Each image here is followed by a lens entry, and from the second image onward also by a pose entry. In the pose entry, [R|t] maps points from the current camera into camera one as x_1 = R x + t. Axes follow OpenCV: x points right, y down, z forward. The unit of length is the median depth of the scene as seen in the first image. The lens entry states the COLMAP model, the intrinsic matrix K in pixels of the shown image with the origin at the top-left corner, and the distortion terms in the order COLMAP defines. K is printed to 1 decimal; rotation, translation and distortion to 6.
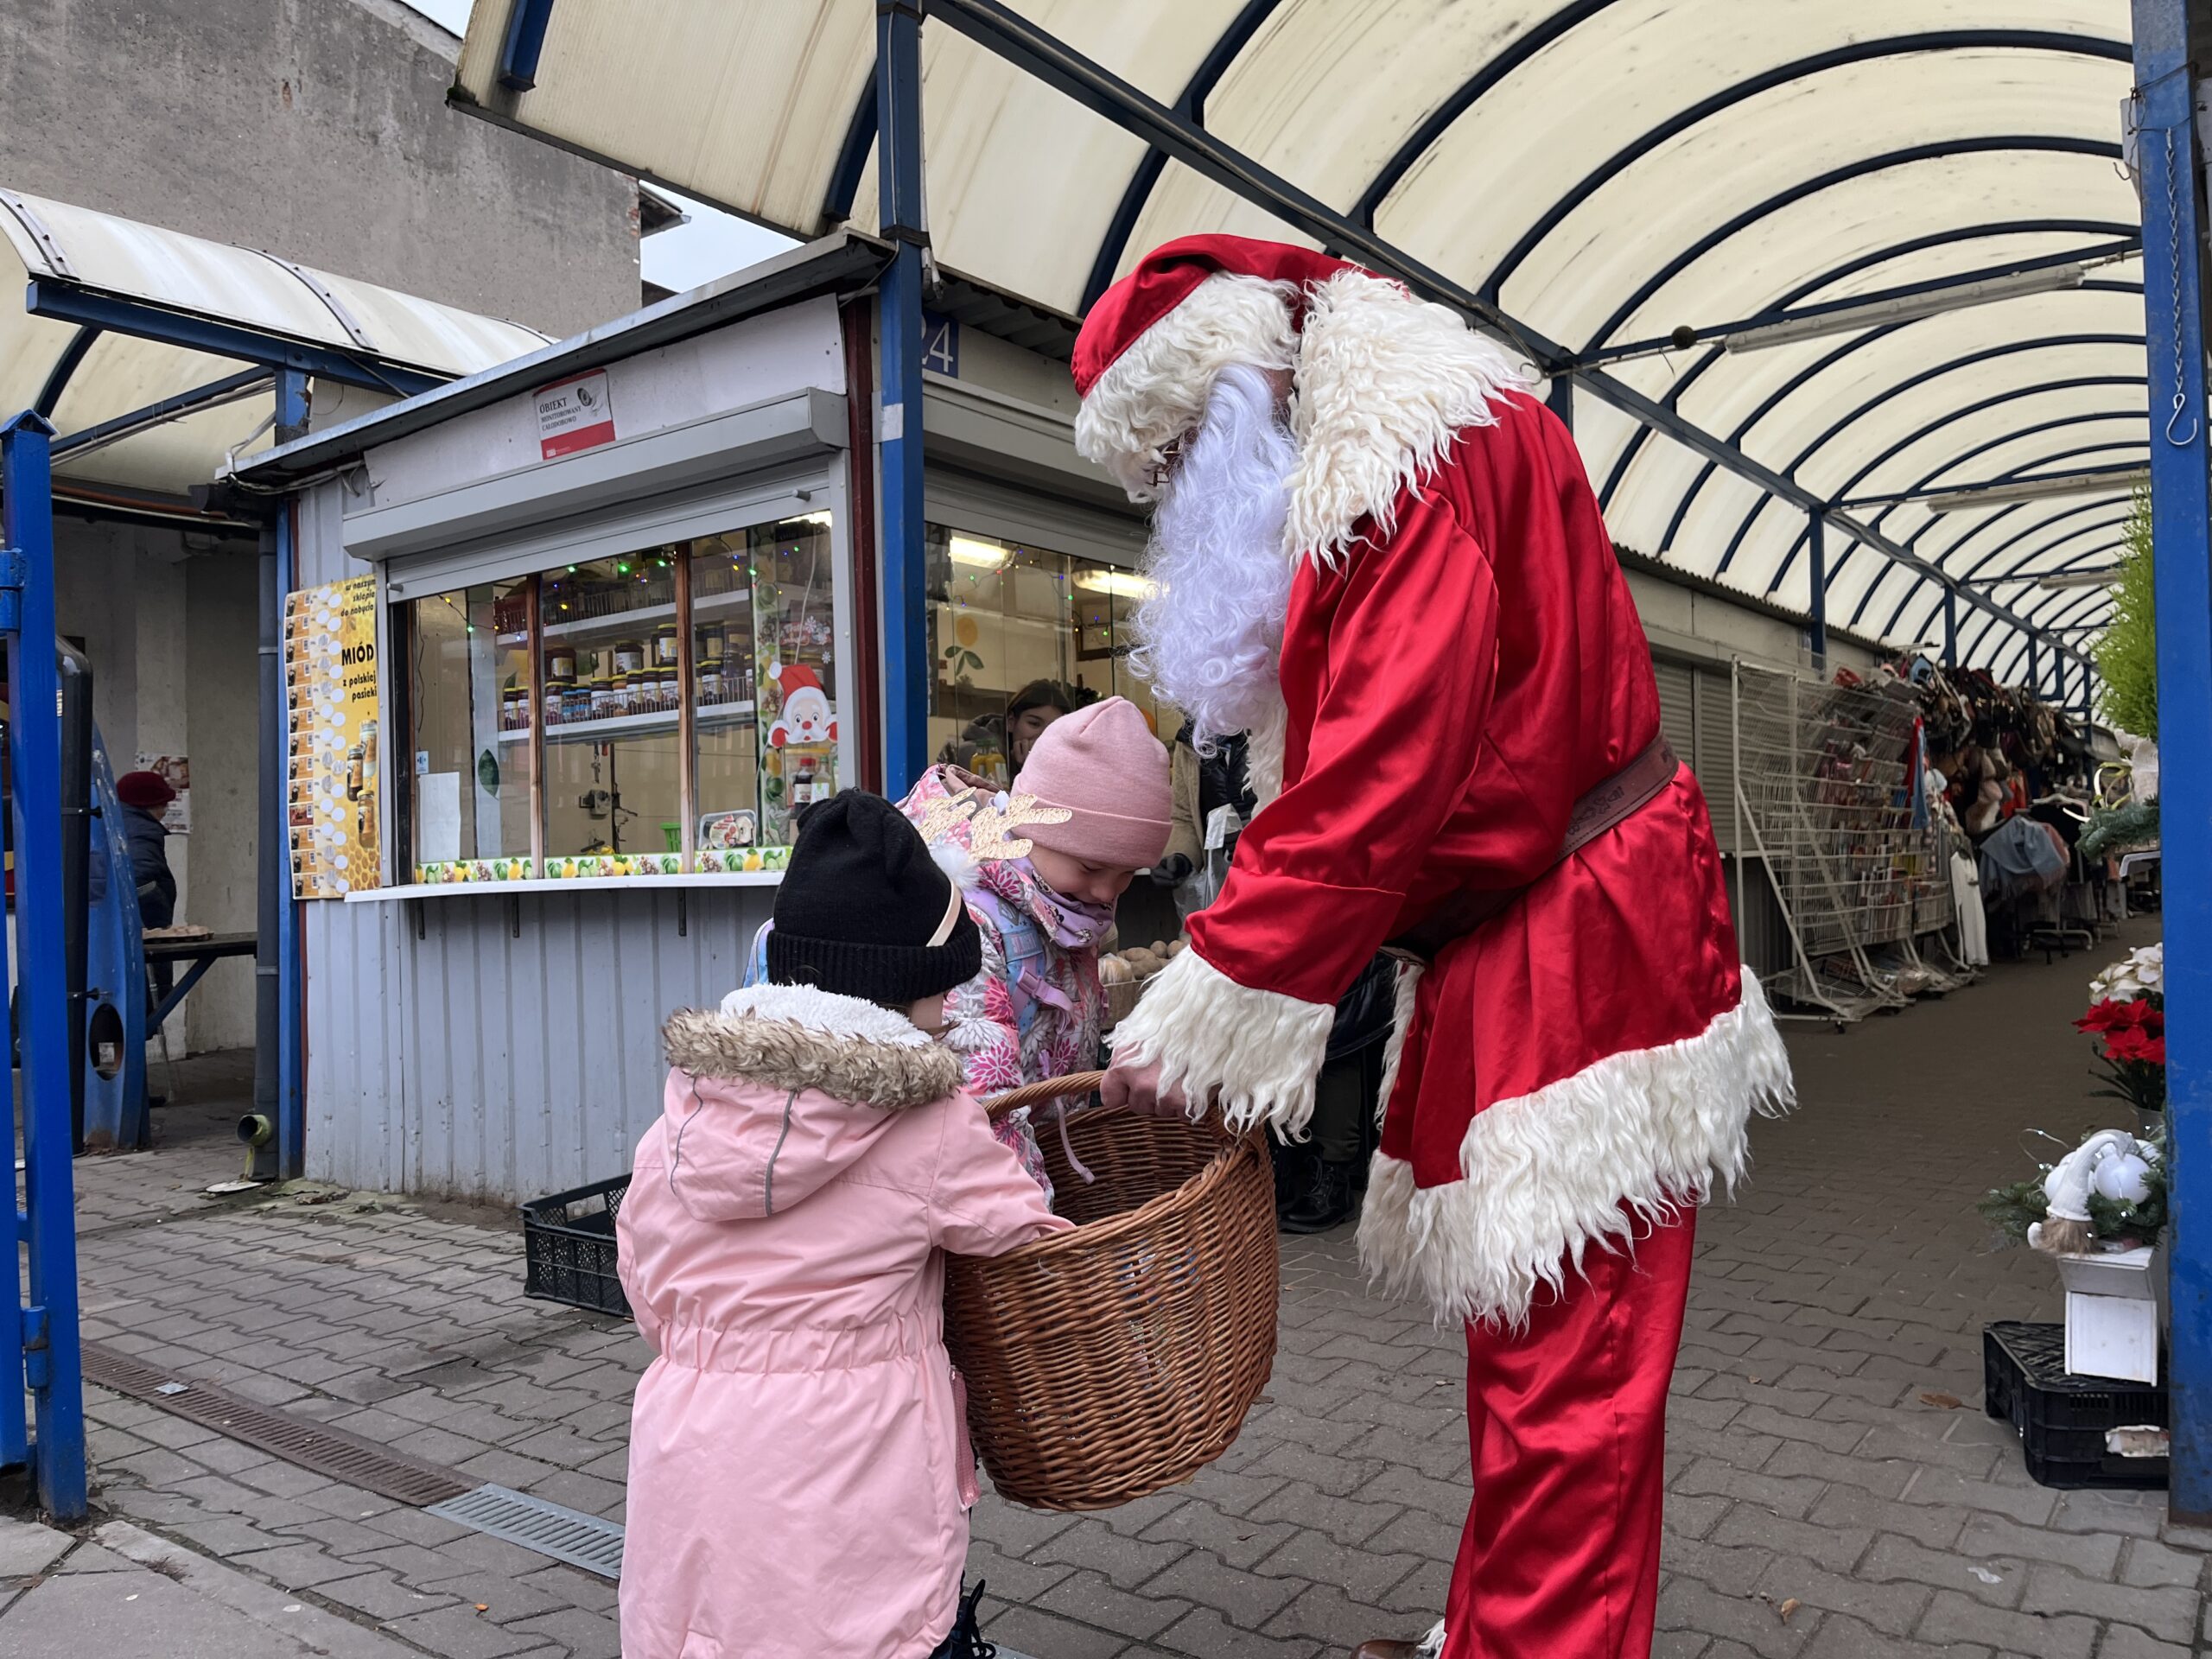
lens RADIAL K [[1727.6, 0, 1106.0], [0, 1727.6, 829.5], [0, 0, 1]] dist [0.036793, -0.002888]
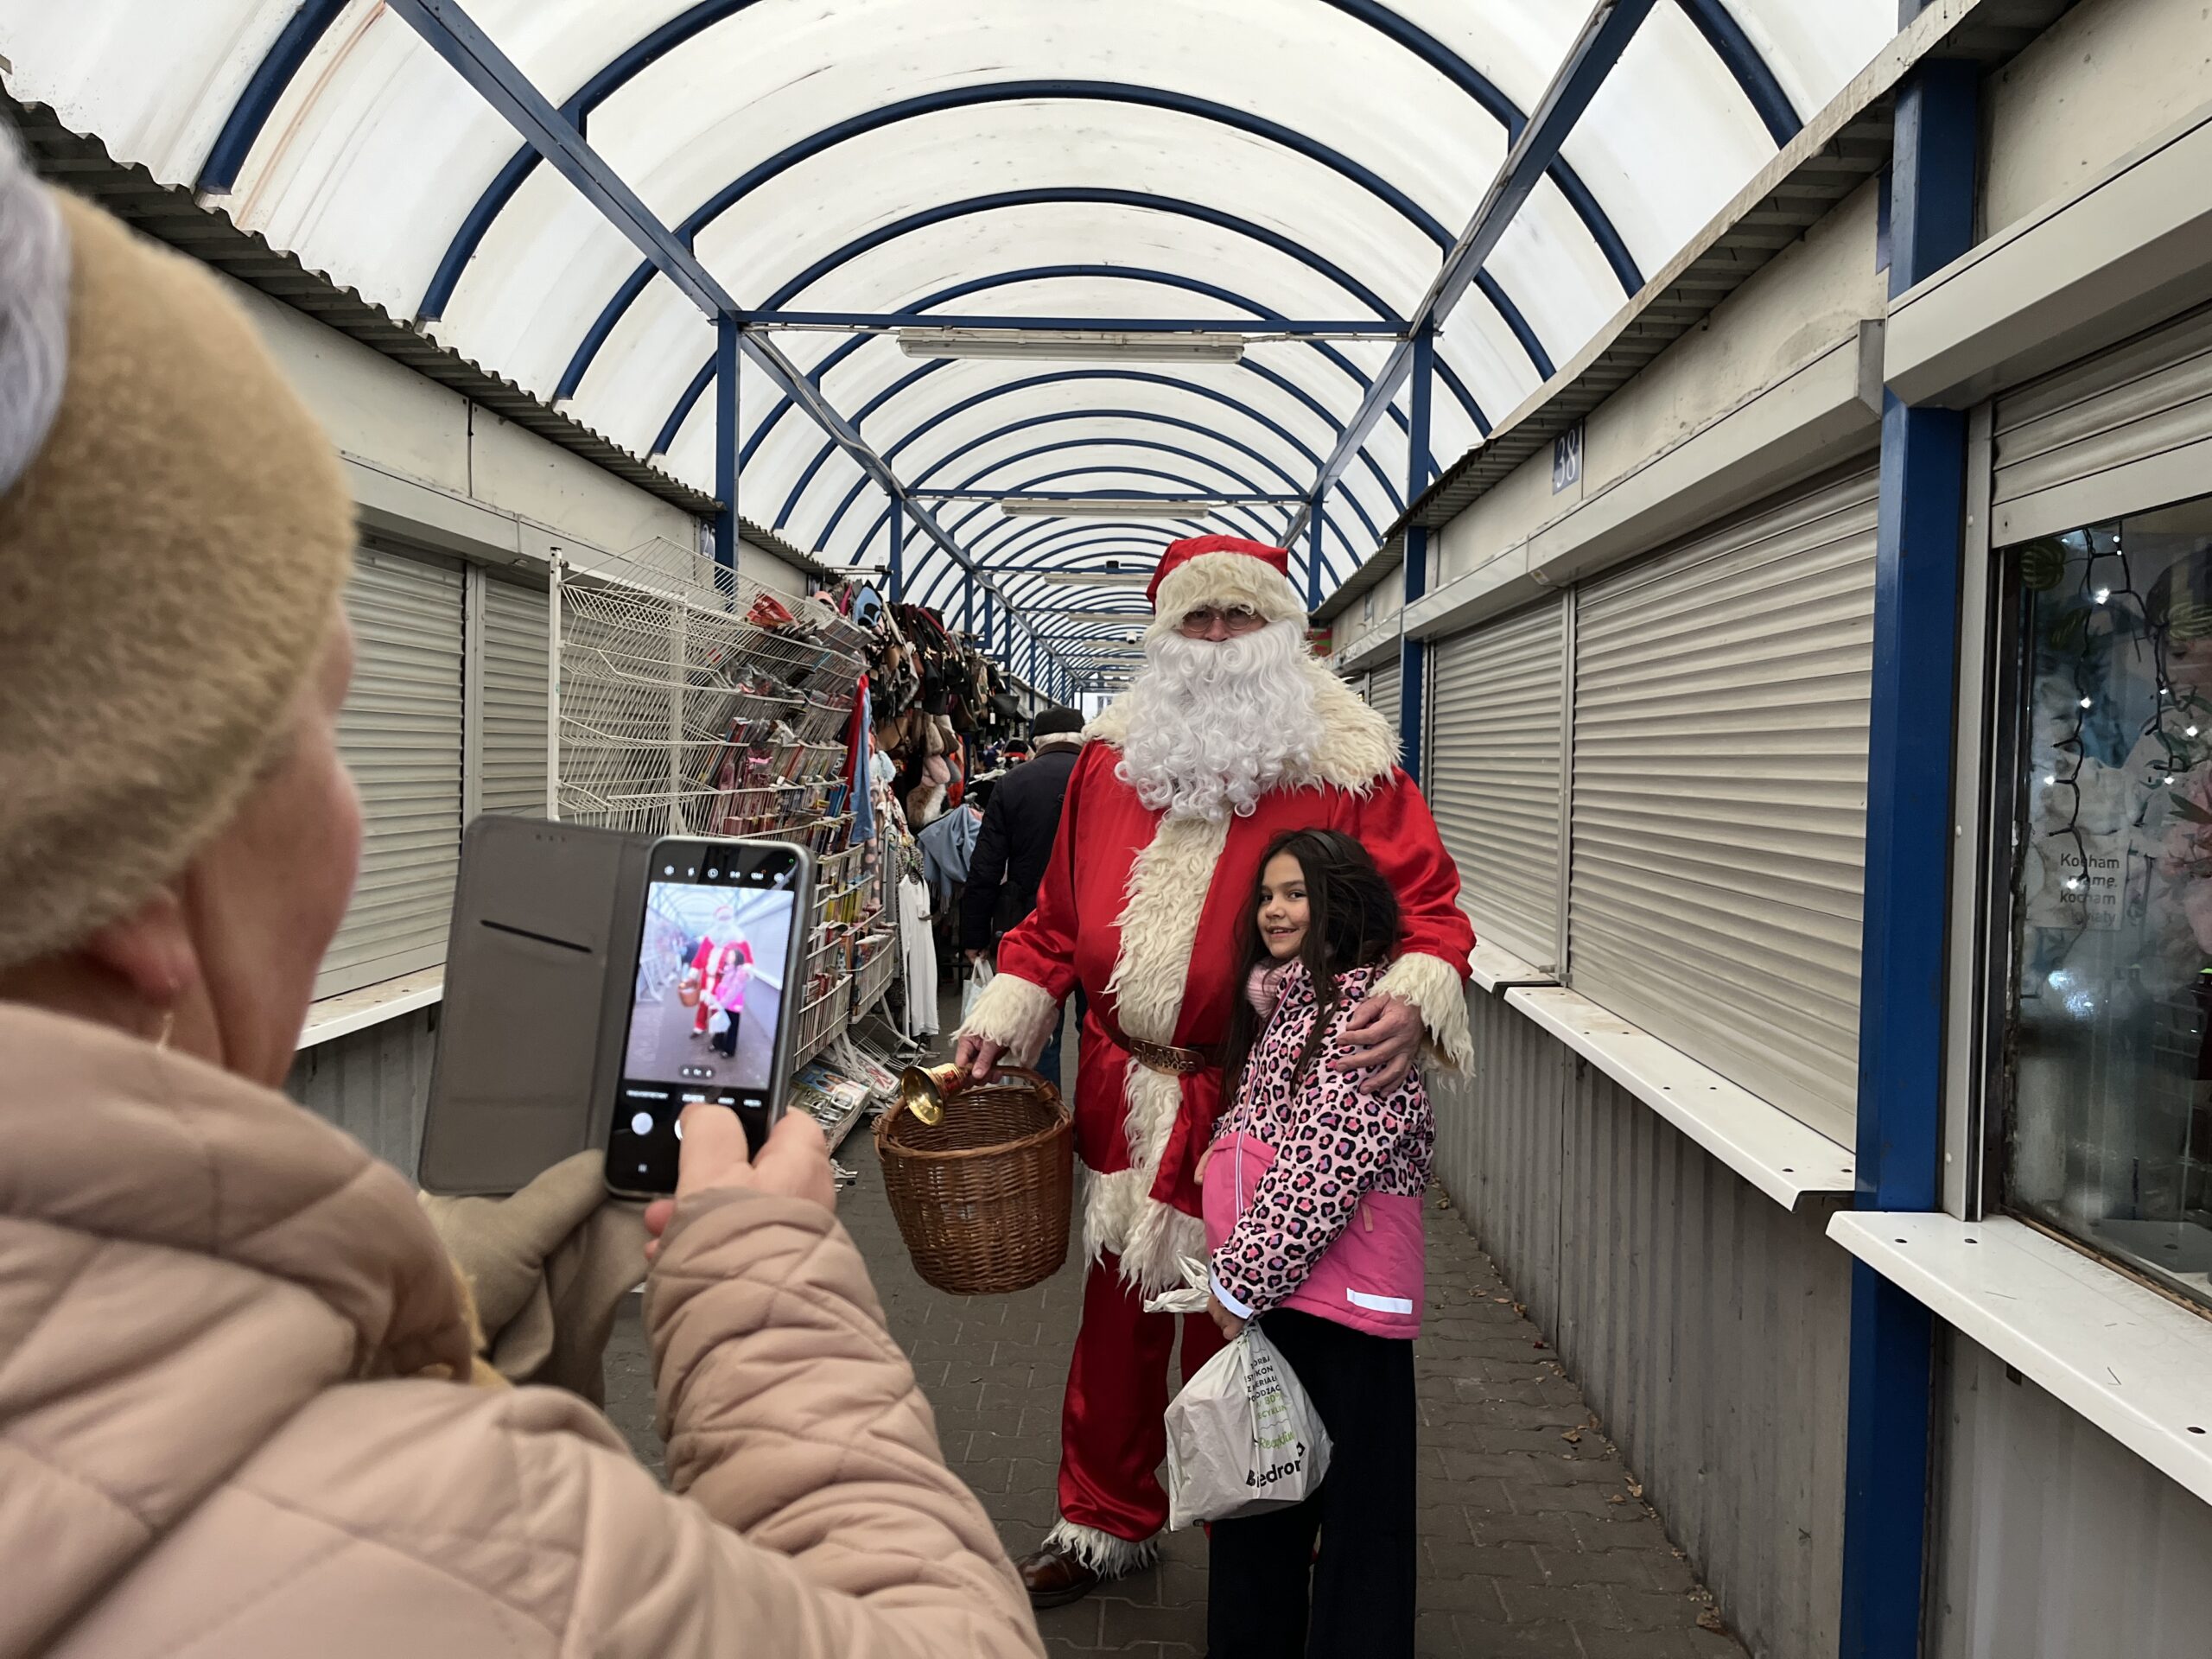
lens RADIAL K [[1727.6, 0, 1106.0], [0, 1727.6, 829.5], [0, 0, 1]] dist [0.036793, -0.002888]
pose [[0.824005, 0.010396, 0.566488, 0.165644], [-0.043102, 0.998085, 0.044379, -0.038811], [-0.564941, -0.060985, 0.822874, 0.393917]]
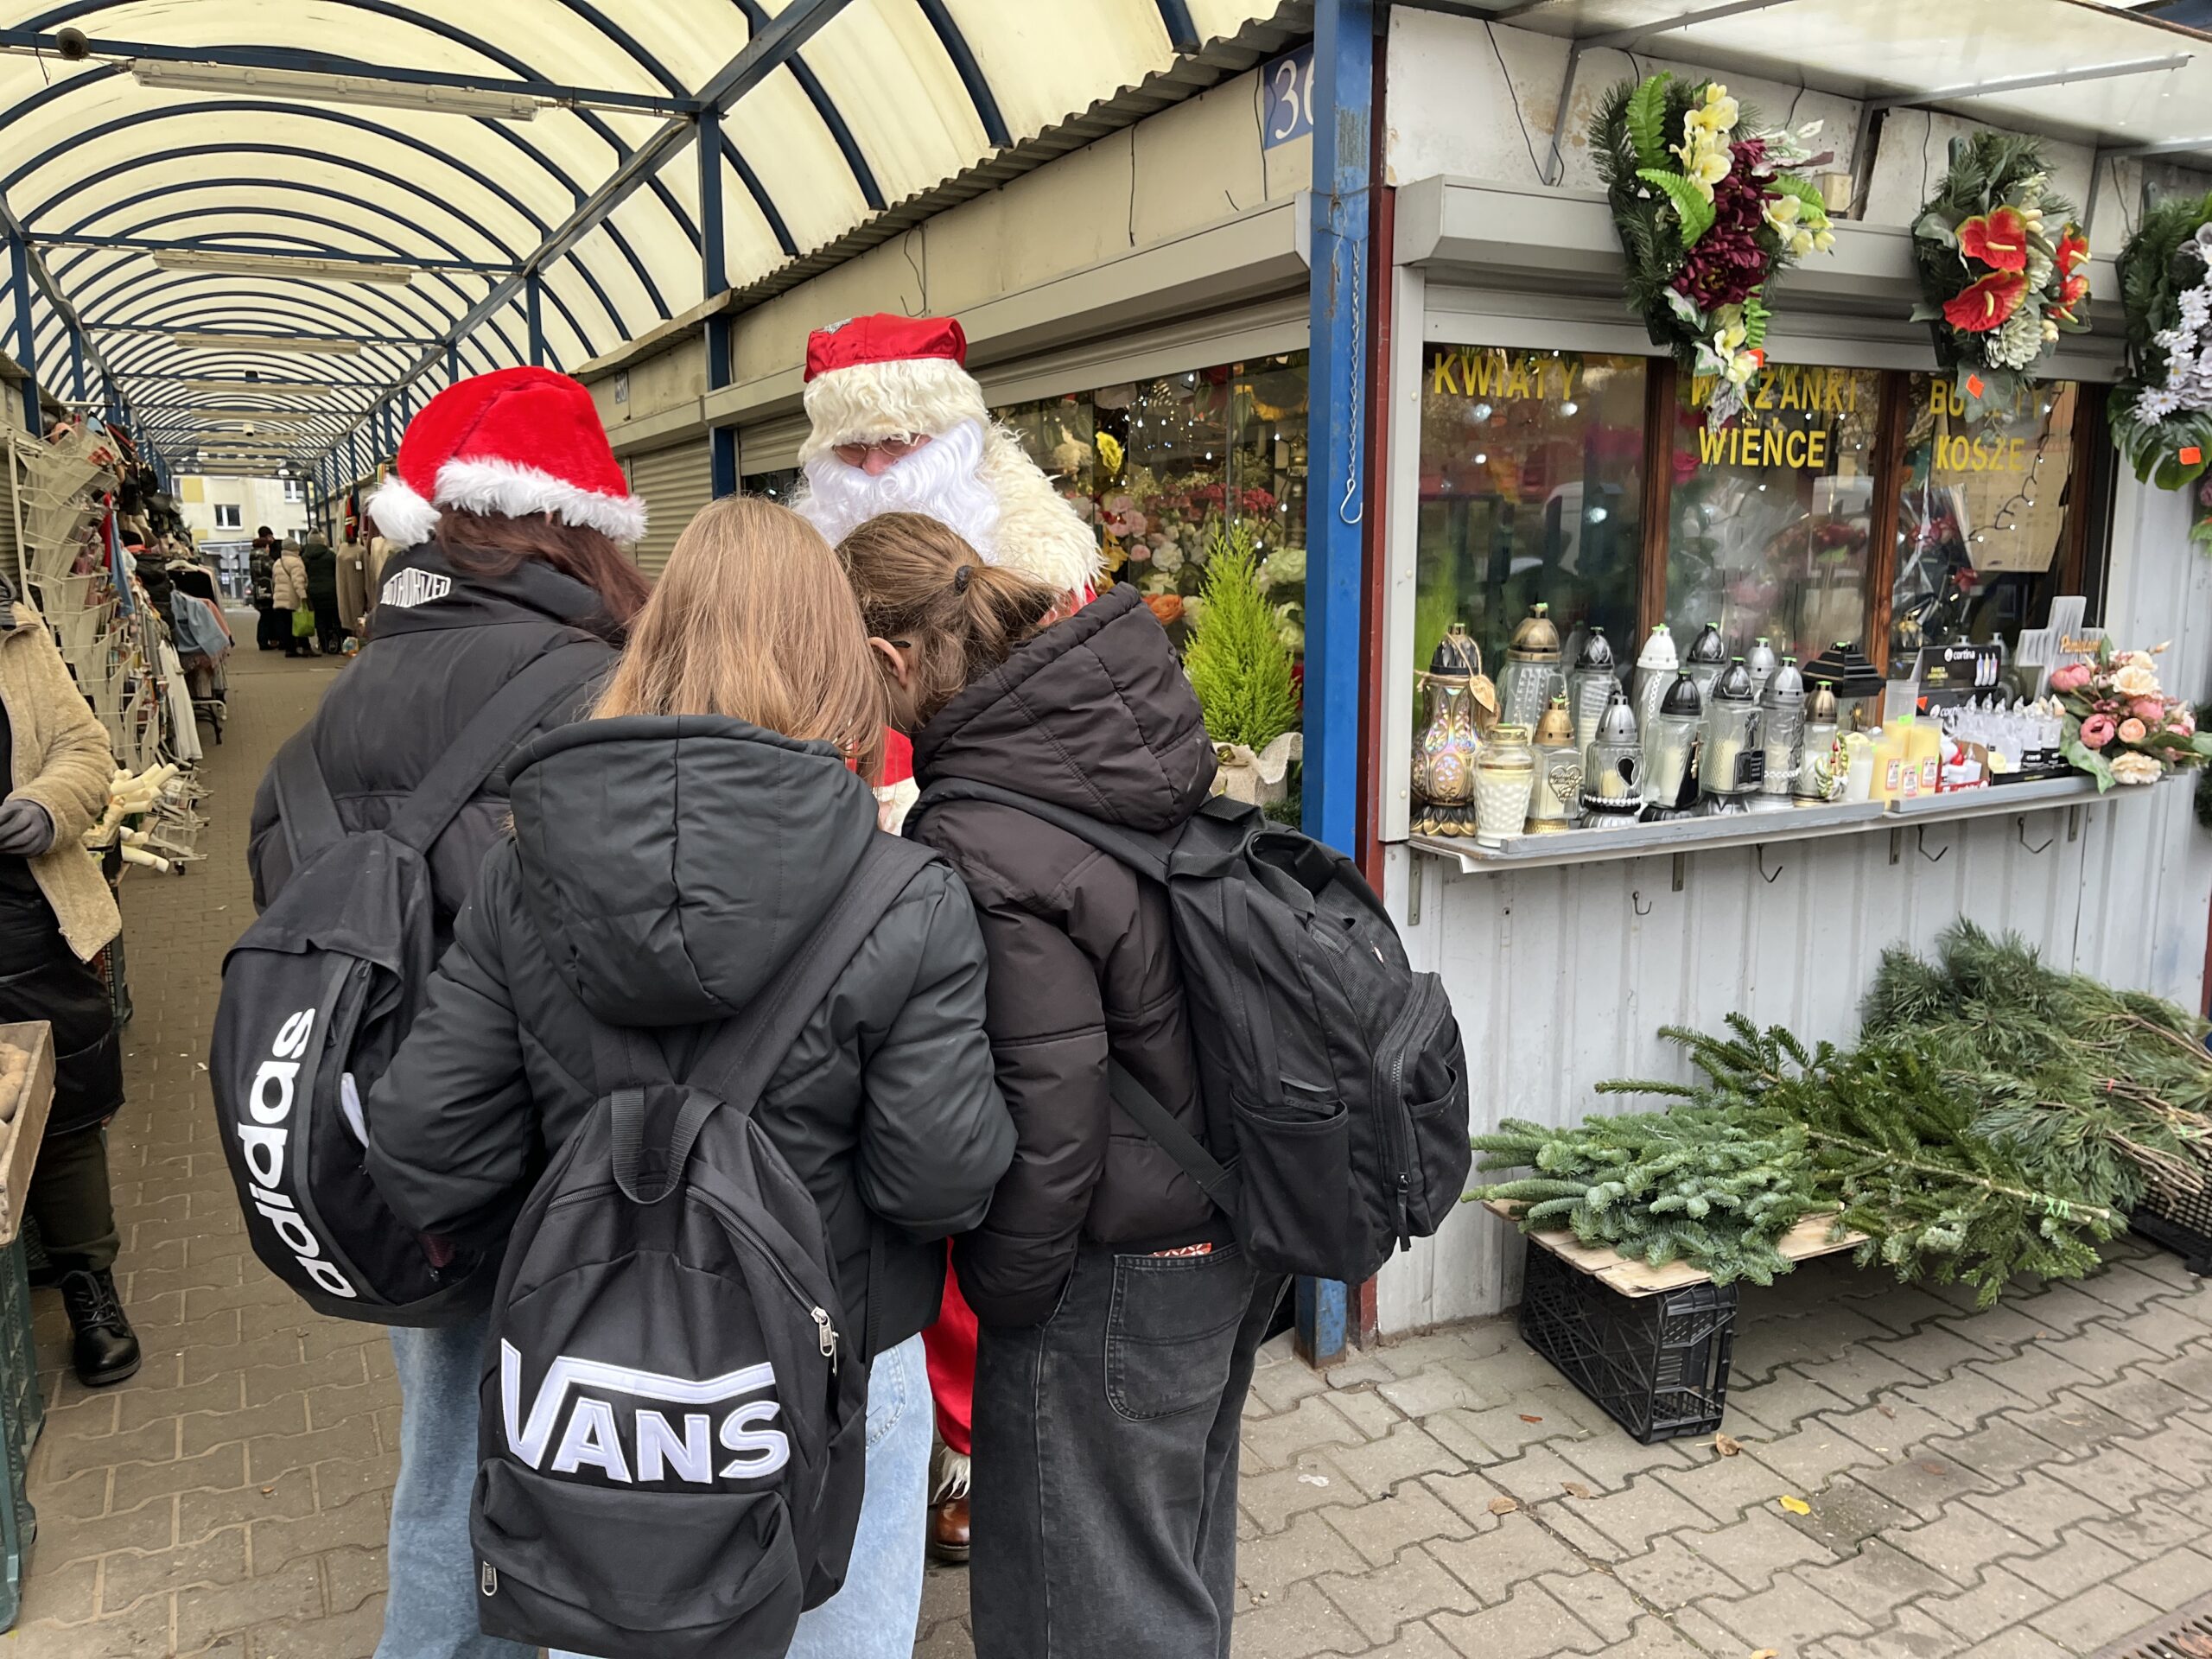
lens RADIAL K [[1727.6, 0, 1106.0], [0, 1727.6, 829.5], [0, 0, 1]] dist [0.036793, -0.002888]
pose [[0.468582, -0.115563, 0.875829, -0.108637], [-0.031048, 0.988640, 0.147060, -0.040577], [-0.882874, -0.096103, 0.459671, 0.111347]]
